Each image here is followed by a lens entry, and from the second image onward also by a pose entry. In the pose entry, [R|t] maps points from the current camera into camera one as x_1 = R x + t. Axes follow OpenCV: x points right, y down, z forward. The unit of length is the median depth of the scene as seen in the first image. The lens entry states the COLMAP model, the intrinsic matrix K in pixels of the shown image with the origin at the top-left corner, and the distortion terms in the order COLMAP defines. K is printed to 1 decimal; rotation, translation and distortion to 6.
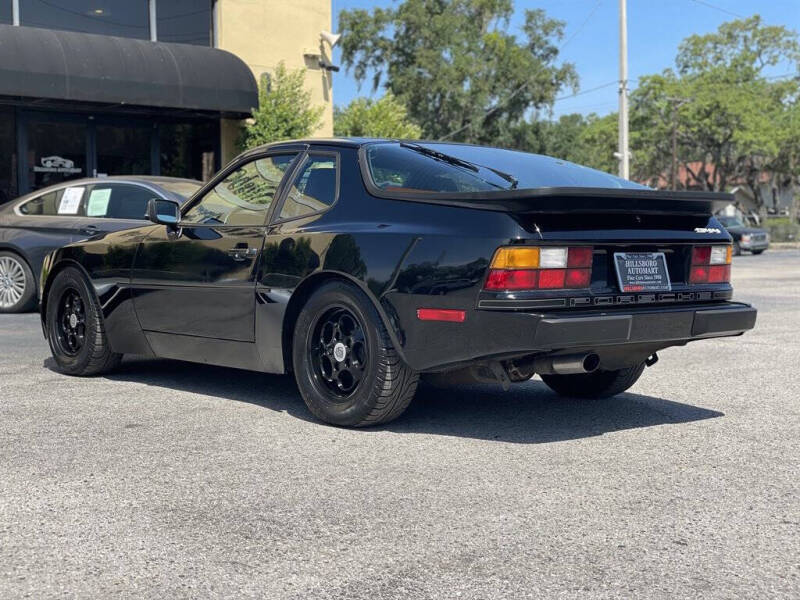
lens RADIAL K [[1239.5, 0, 393.4], [0, 1239.5, 282.7], [0, 0, 1]] dist [0.102068, 0.000000]
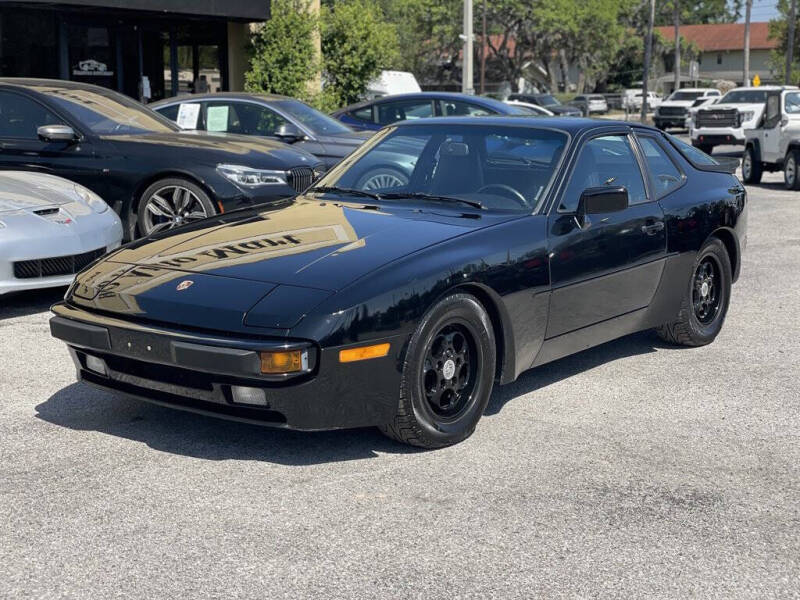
lens RADIAL K [[1239.5, 0, 404.4], [0, 1239.5, 293.5], [0, 0, 1]] dist [0.102068, 0.000000]
pose [[0.979084, -0.022203, 0.202243, -0.230904], [-0.001681, 0.993111, 0.117166, -0.031223], [-0.203451, -0.115056, 0.972301, -0.082588]]
